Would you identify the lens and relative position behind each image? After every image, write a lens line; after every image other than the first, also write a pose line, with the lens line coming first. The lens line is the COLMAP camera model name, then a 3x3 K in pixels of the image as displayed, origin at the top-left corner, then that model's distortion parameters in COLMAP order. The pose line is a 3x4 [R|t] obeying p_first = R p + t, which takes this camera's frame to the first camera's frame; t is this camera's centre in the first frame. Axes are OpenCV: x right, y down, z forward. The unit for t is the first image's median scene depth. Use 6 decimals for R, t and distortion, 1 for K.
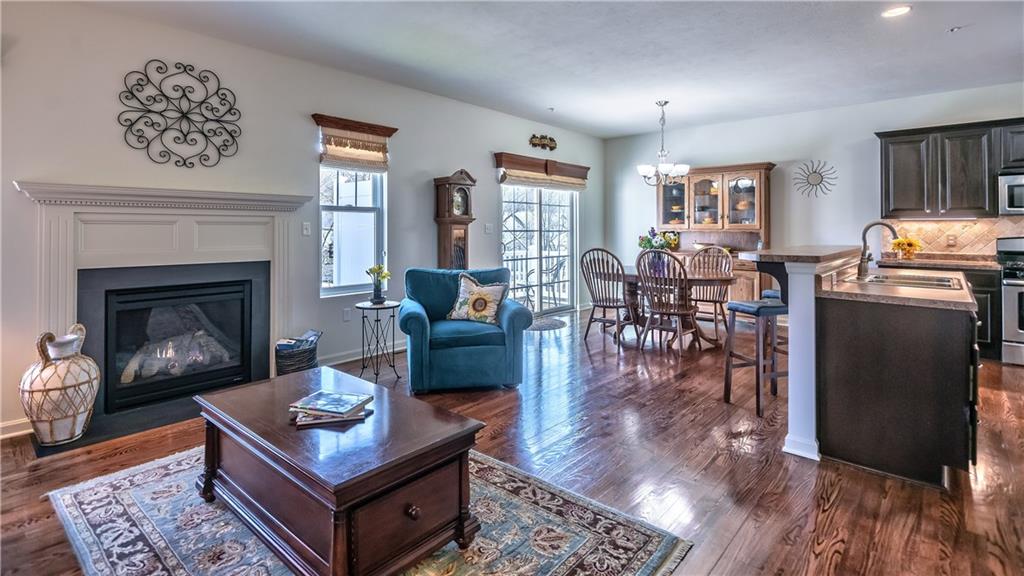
lens RADIAL K [[502.9, 0, 502.1], [0, 502.9, 223.2], [0, 0, 1]] dist [0.006301, 0.002745]
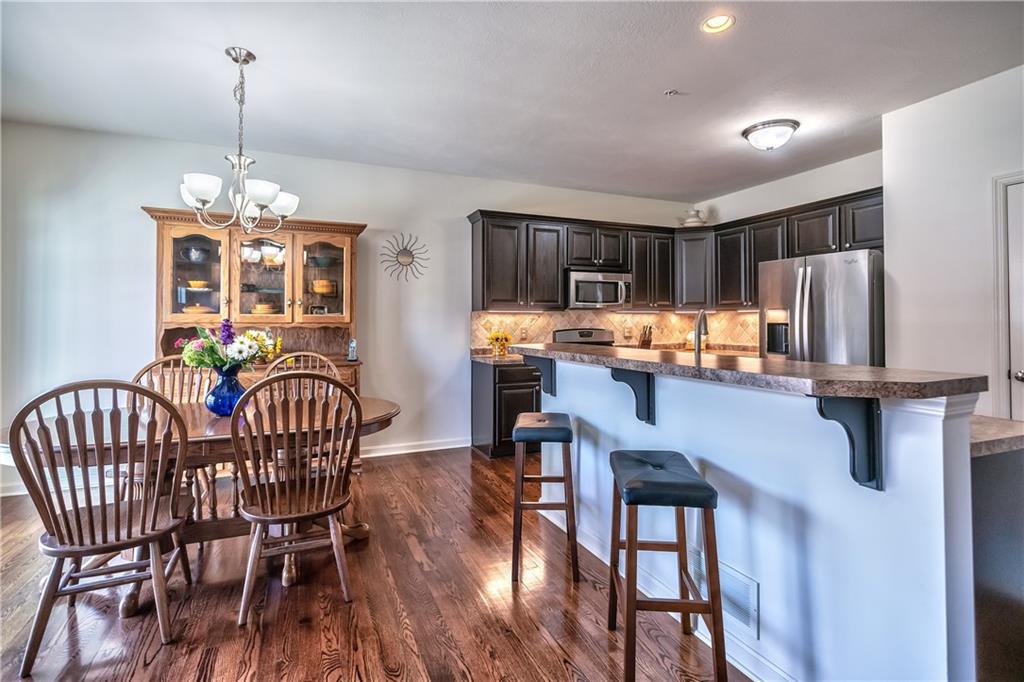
lens RADIAL K [[491.1, 0, 512.8], [0, 491.1, 323.3], [0, 0, 1]] dist [-0.001876, -0.000437]
pose [[0.421740, -0.004086, 0.906708, 0.015461], [-0.008061, 0.999933, 0.008256, 0.008324], [-0.906681, -0.010791, 0.421679, 0.833733]]
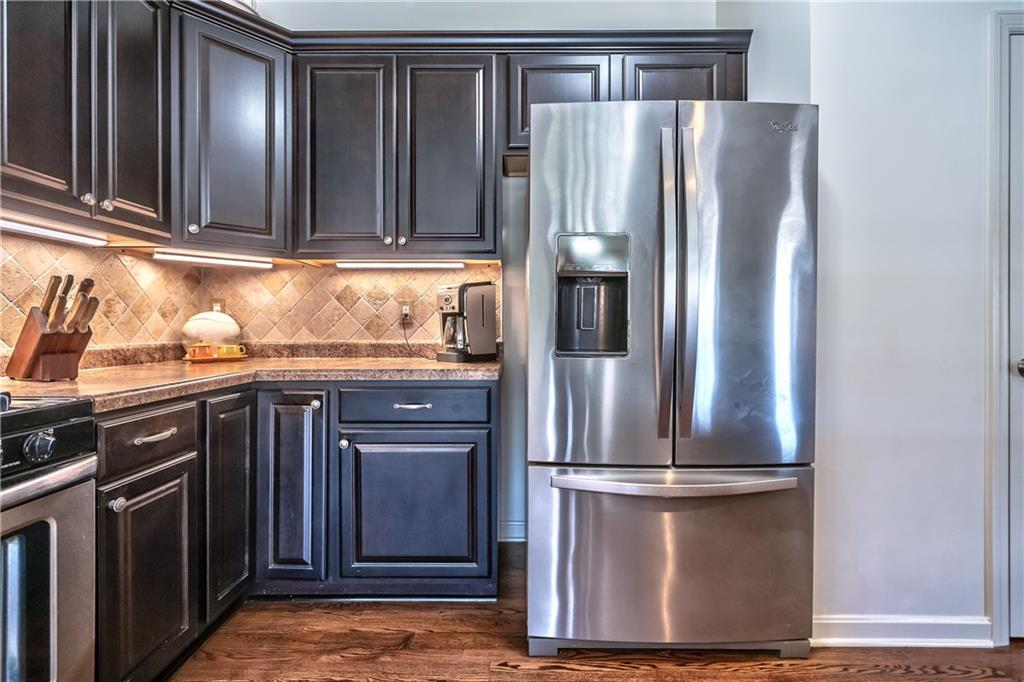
lens RADIAL K [[467.6, 0, 515.6], [0, 467.6, 331.7], [0, 0, 1]] dist [-0.005184, 0.002393]
pose [[-0.649310, -0.007105, 0.760491, 0.952296], [-0.010588, 0.999944, 0.000302, 0.058591], [-0.760450, -0.007856, -0.649349, 1.044595]]
